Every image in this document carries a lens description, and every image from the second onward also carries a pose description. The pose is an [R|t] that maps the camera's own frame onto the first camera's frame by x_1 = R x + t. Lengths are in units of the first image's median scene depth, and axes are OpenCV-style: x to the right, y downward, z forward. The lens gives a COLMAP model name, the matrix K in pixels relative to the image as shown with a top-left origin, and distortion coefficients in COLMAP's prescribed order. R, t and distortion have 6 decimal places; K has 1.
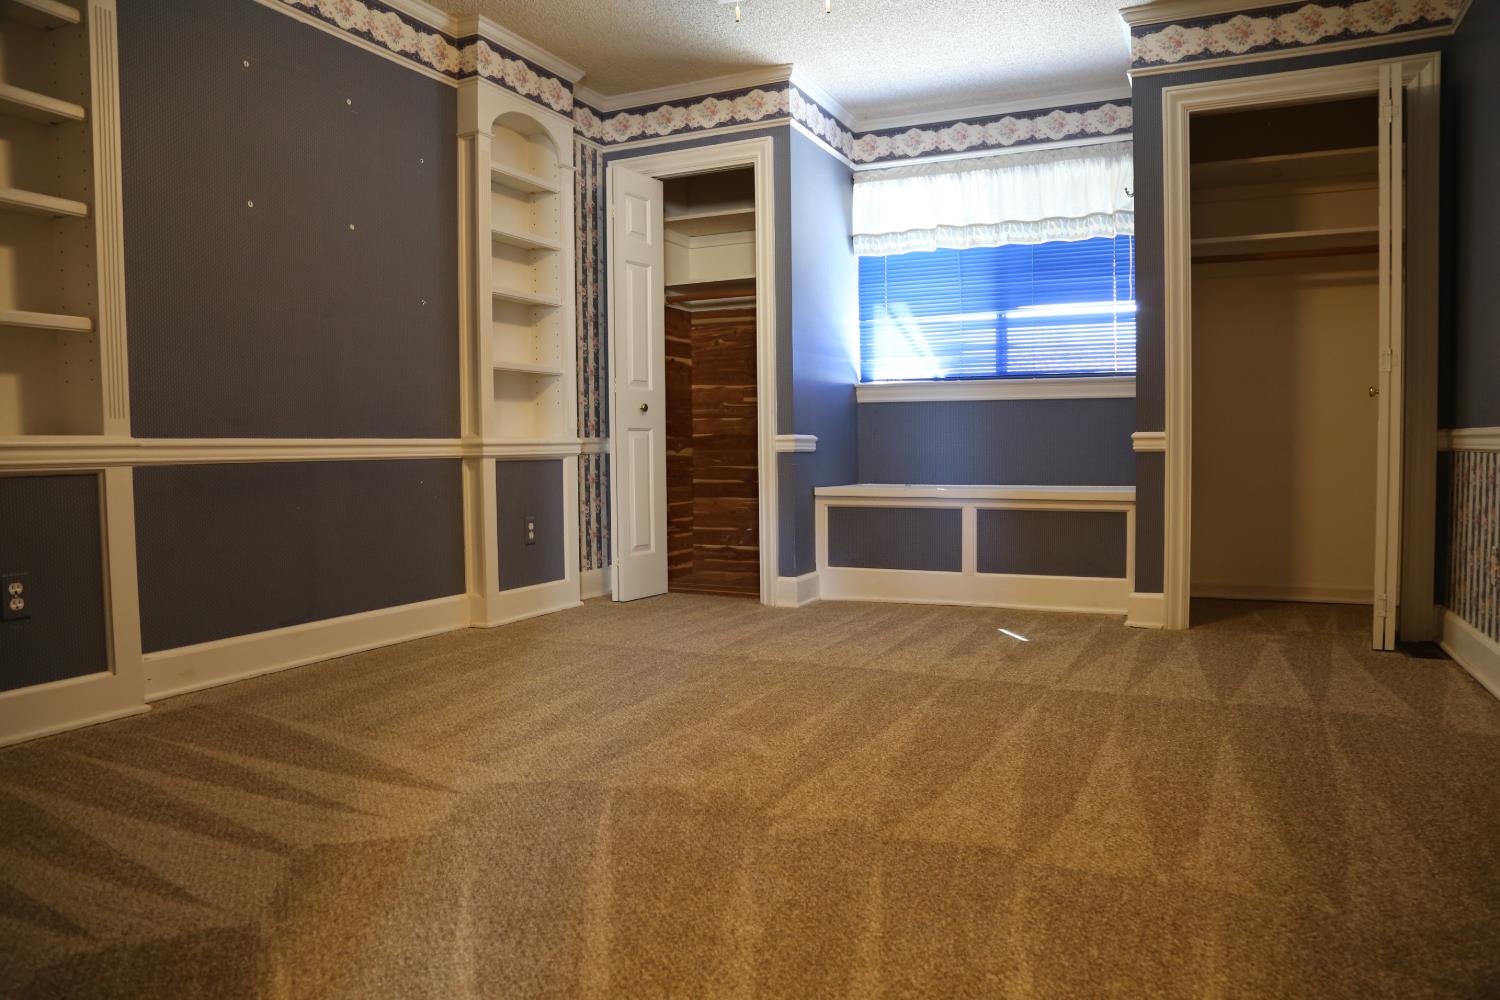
lens RADIAL K [[1026.8, 0, 748.2], [0, 1026.8, 508.4], [0, 0, 1]] dist [-0.134256, 0.084348]
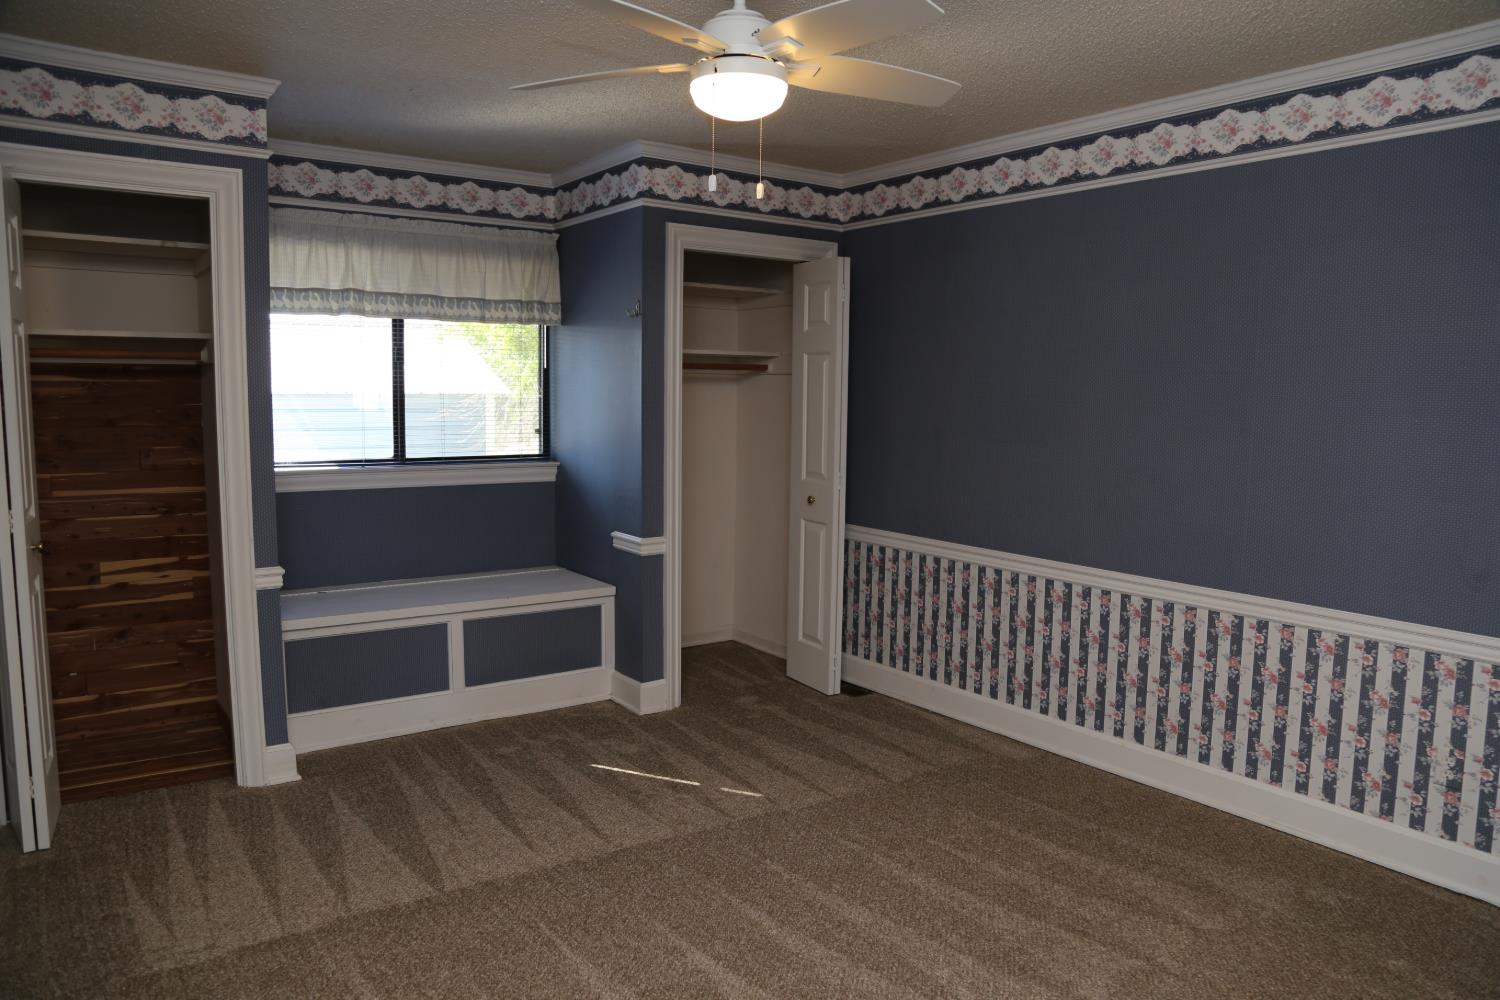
lens RADIAL K [[1026.8, 0, 748.2], [0, 1026.8, 508.4], [0, 0, 1]] dist [-0.134256, 0.084348]
pose [[0.484146, -0.076810, 0.871609, -0.447961], [0.033007, 0.997034, 0.069528, -0.157169], [-0.874364, -0.004893, 0.485246, 0.319681]]
